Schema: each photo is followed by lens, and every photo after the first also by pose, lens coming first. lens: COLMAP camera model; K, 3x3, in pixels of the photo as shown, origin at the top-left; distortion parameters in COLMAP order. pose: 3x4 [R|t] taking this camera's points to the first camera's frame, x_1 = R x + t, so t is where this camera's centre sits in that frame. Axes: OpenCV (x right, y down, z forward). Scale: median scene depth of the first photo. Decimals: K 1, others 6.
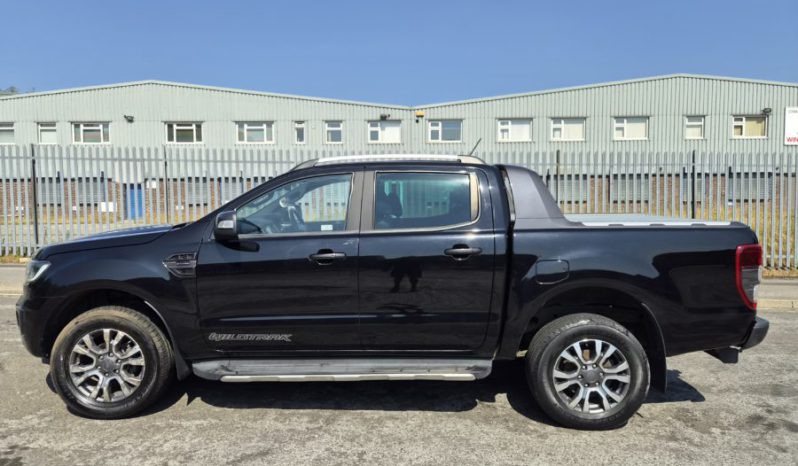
lens RADIAL K [[552.7, 0, 395.8], [0, 552.7, 201.2], [0, 0, 1]] dist [0.046083, -0.000822]
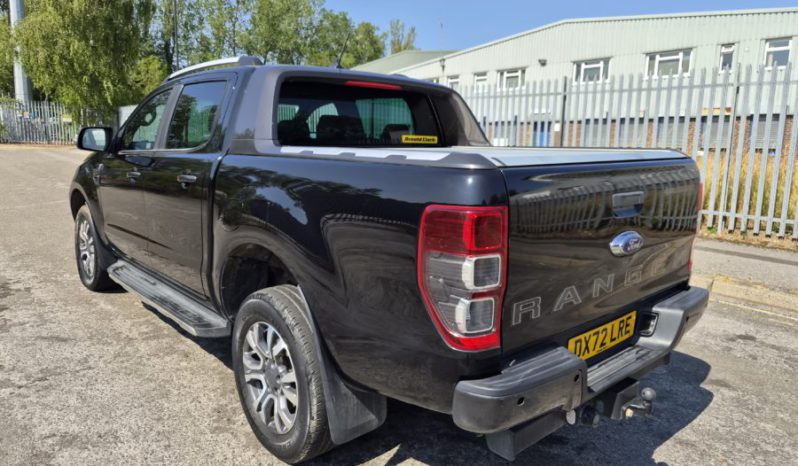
lens RADIAL K [[536.4, 0, 393.8], [0, 536.4, 236.2], [0, 0, 1]] dist [0.059196, -0.045188]
pose [[0.664431, 0.144244, -0.733297, 0.129358], [-0.021921, 0.984537, 0.173802, 0.002641], [0.747028, -0.099405, 0.657319, 0.098164]]
